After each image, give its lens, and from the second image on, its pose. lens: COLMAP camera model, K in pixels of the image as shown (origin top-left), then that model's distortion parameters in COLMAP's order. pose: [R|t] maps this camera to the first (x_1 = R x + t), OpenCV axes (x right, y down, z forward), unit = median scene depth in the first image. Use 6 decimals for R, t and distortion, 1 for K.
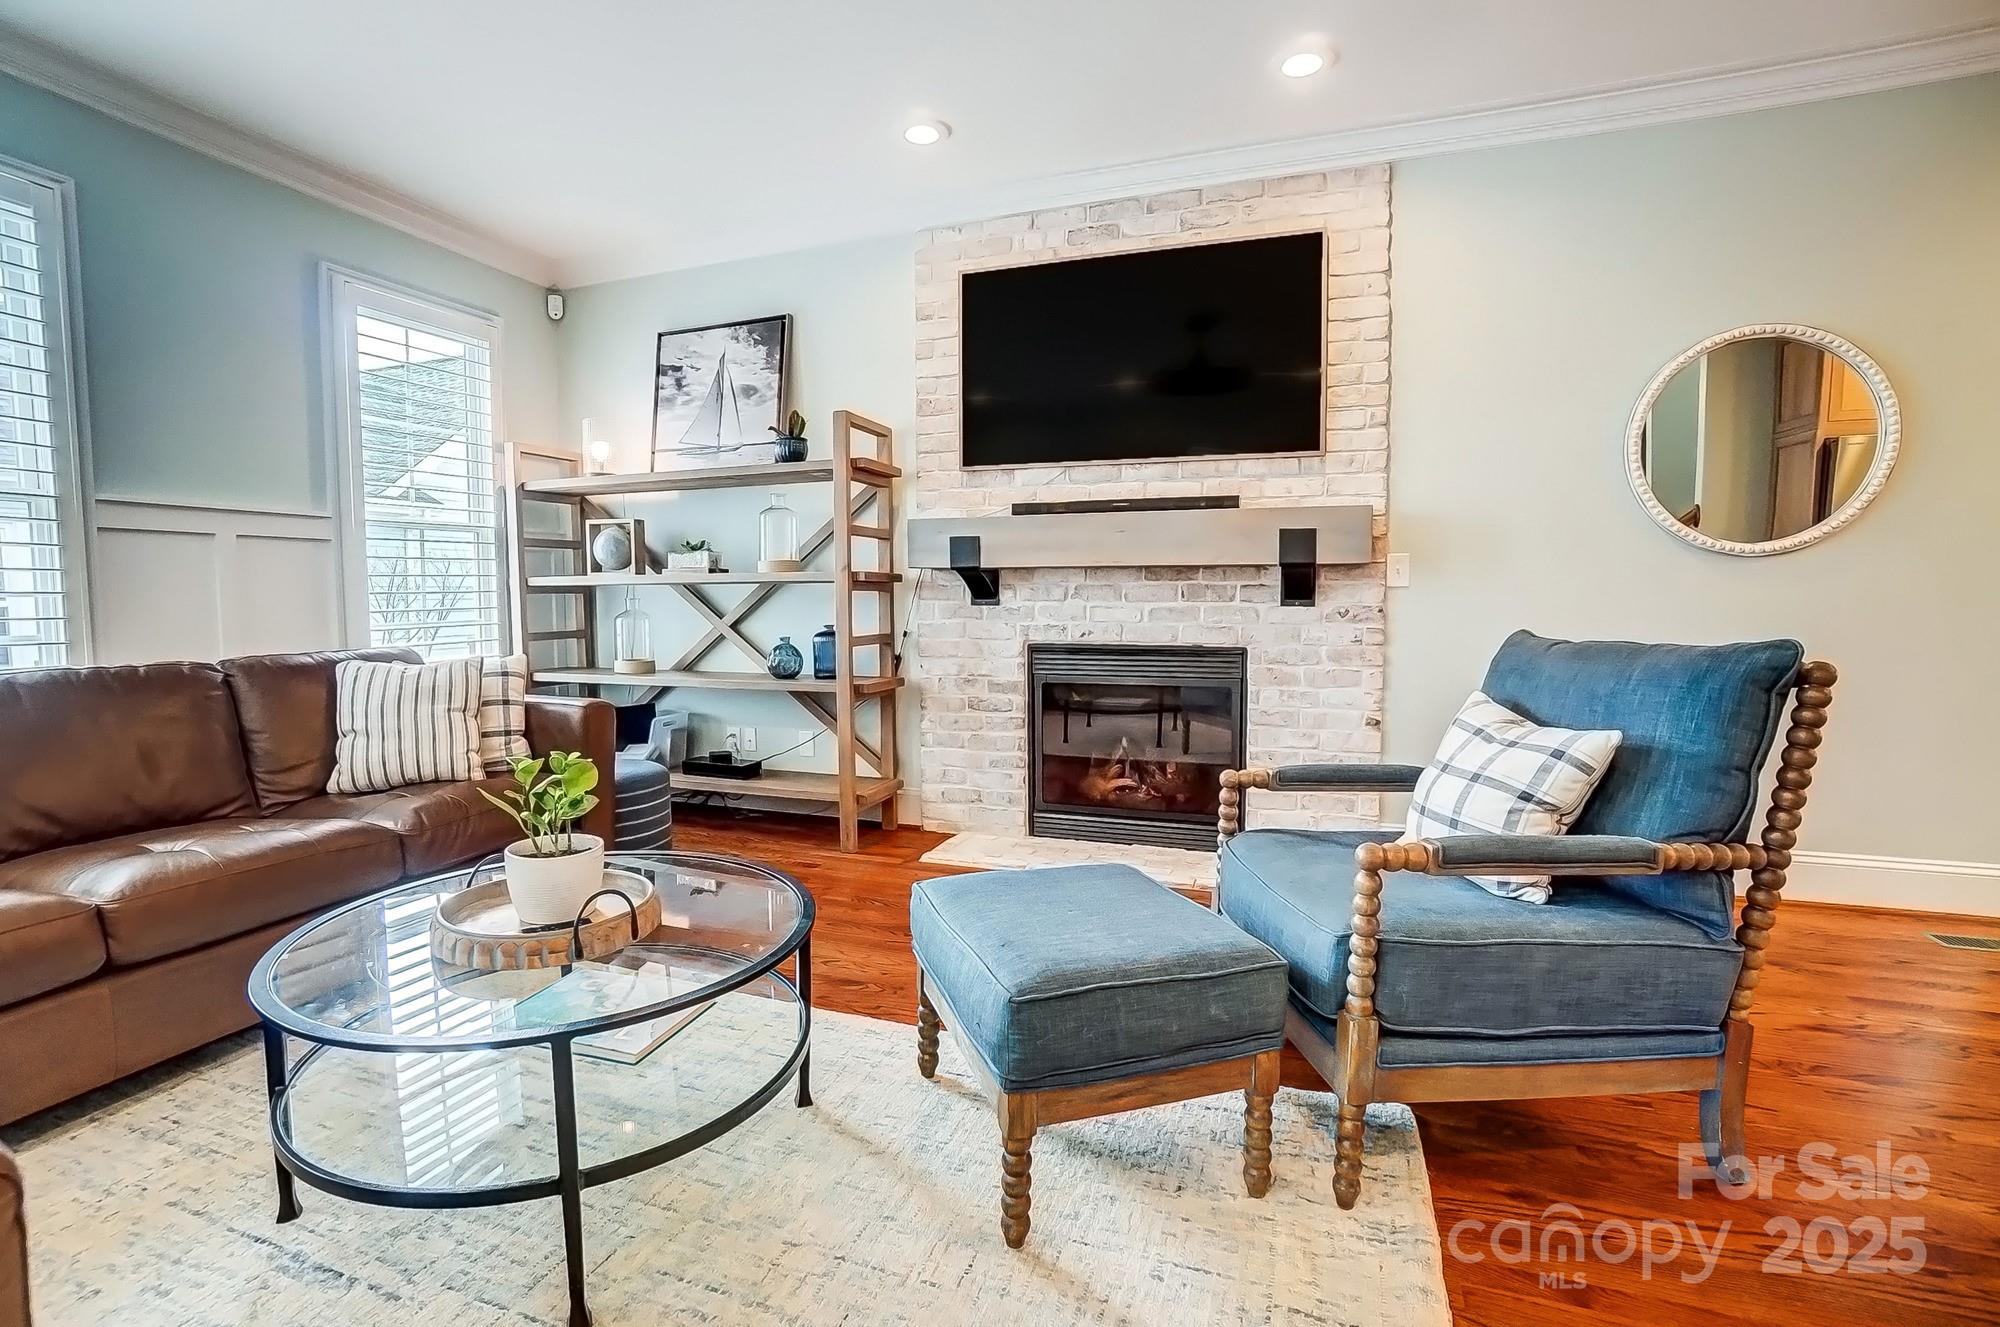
lens RADIAL K [[907.5, 0, 1029.1], [0, 907.5, 662.4], [0, 0, 1]] dist [-0.055550, 0.000003]
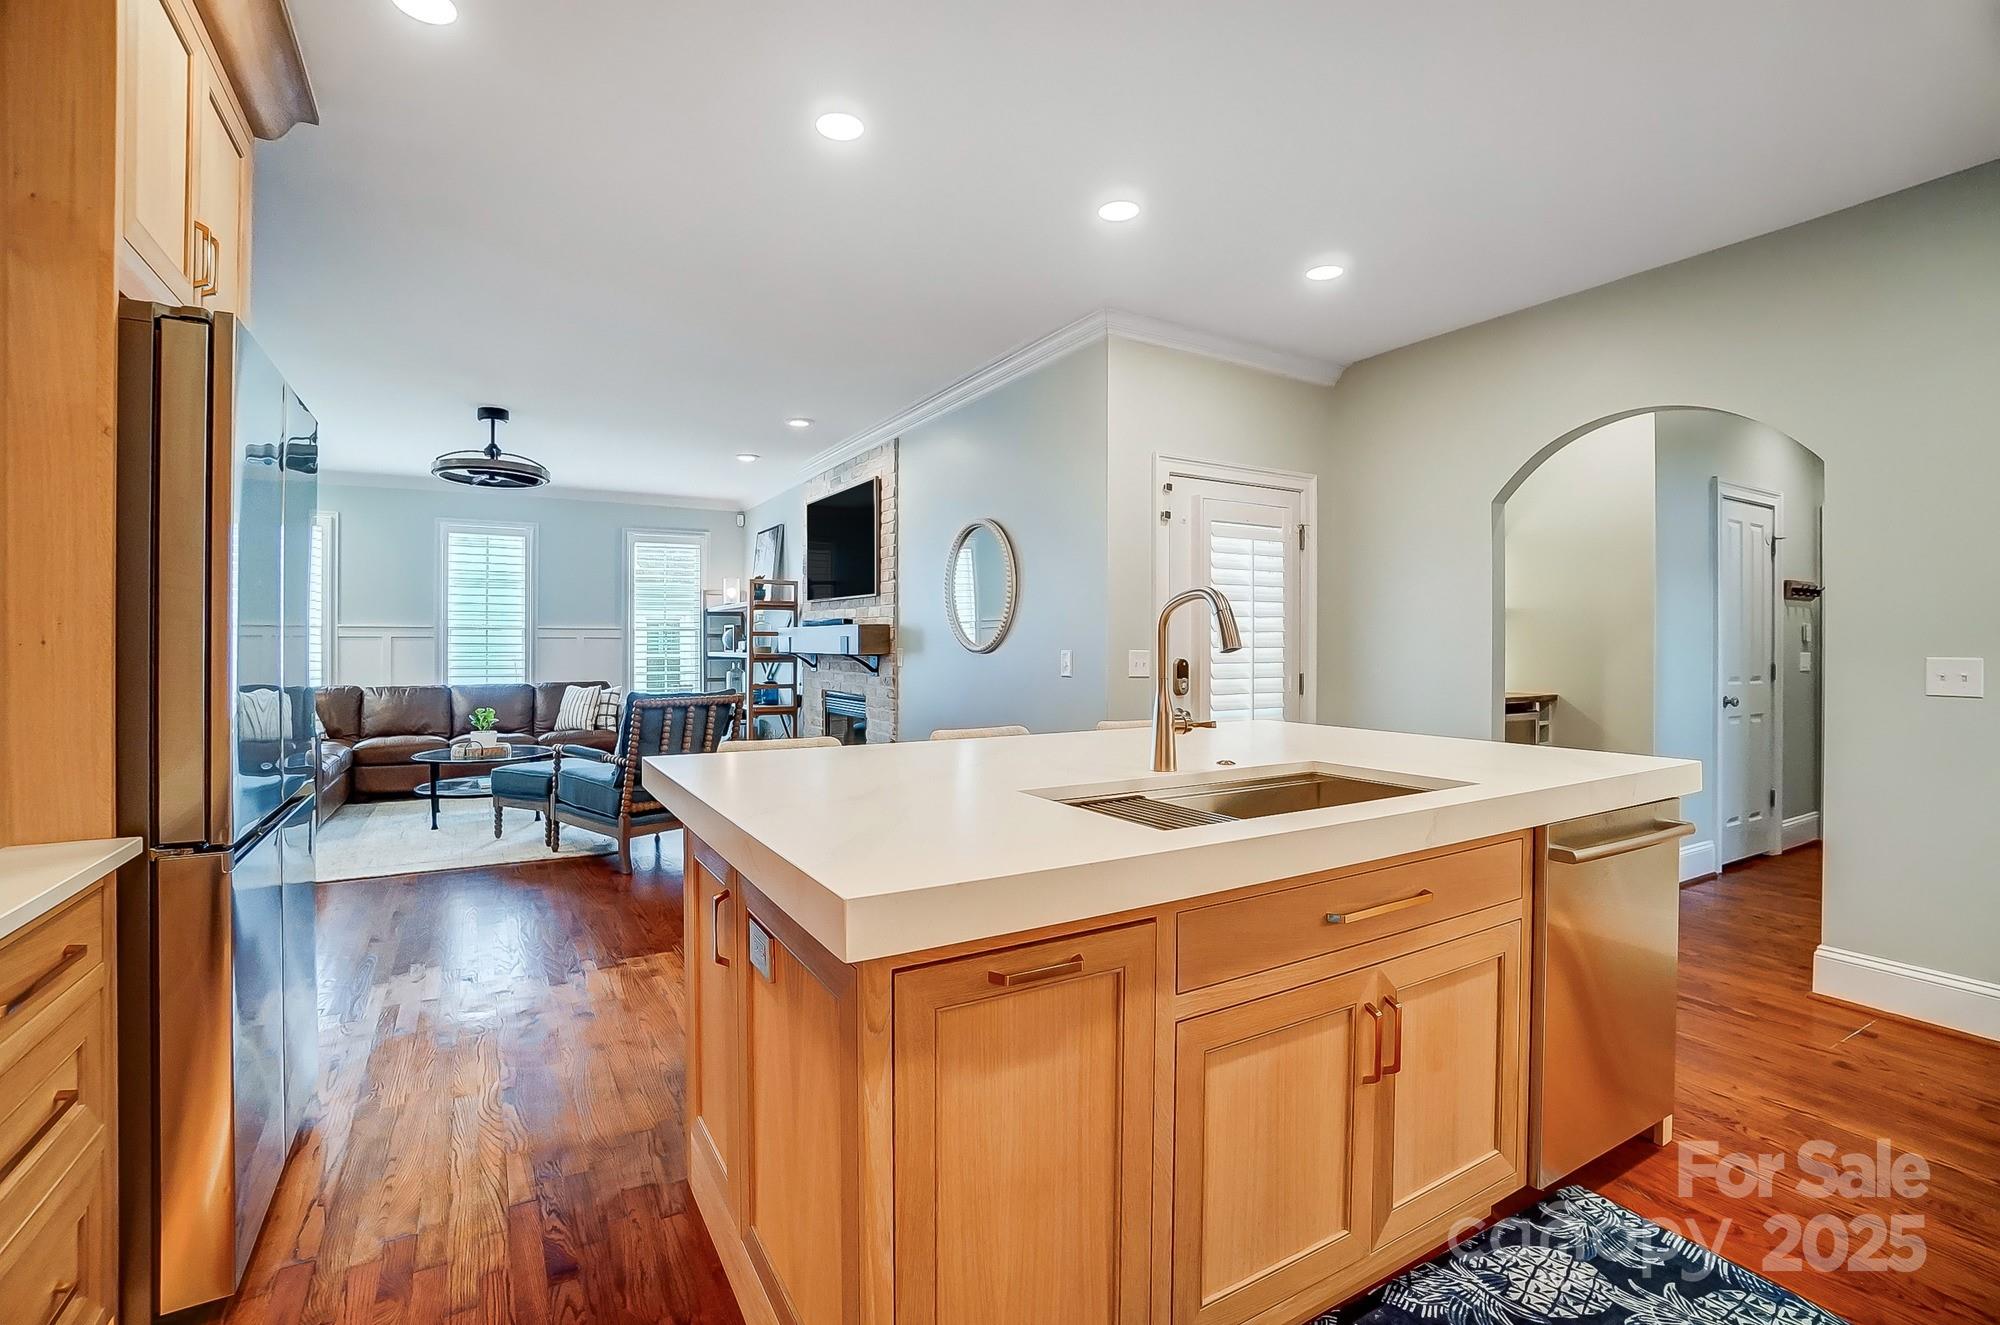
lens RADIAL K [[886.6, 0, 999.6], [0, 886.6, 646.0], [0, 0, 1]] dist [-0.056877, 0.022613]
pose [[0.766943, 0.006284, -0.641685, 1.597302], [-0.049446, 0.997558, -0.049329, -0.044619], [0.639808, 0.069561, 0.765380, -0.226189]]
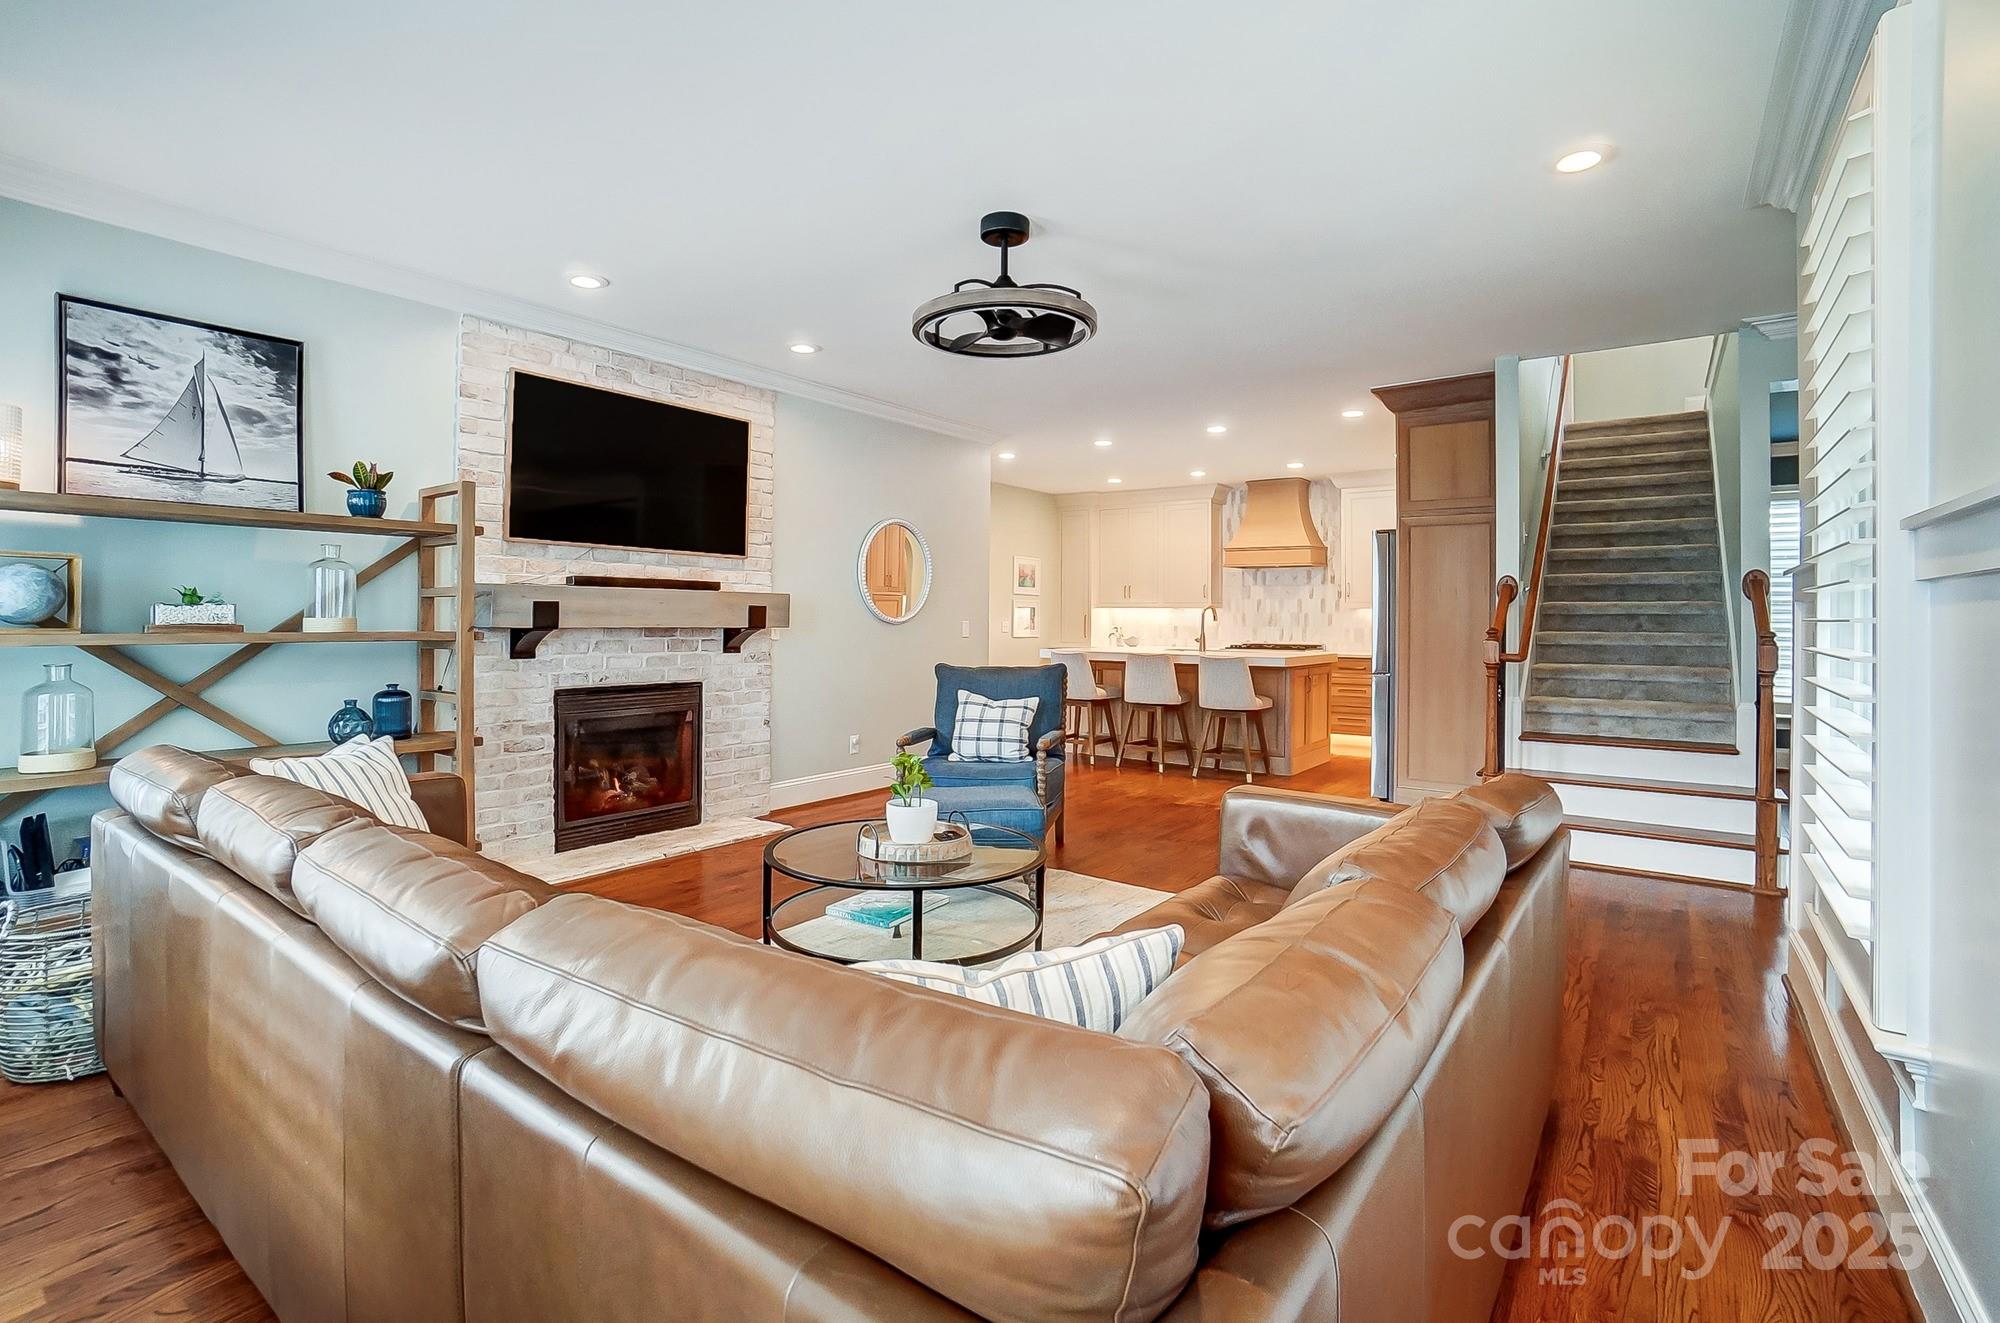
lens RADIAL K [[906.7, 0, 1001.5], [0, 906.7, 620.5], [0, 0, 1]] dist [-0.001900, -0.000072]
pose [[0.293459, 0.006297, 0.955951, -0.987047], [0.059553, 0.997916, -0.024855, -0.048189], [-0.954115, 0.064224, 0.292473, 0.087436]]
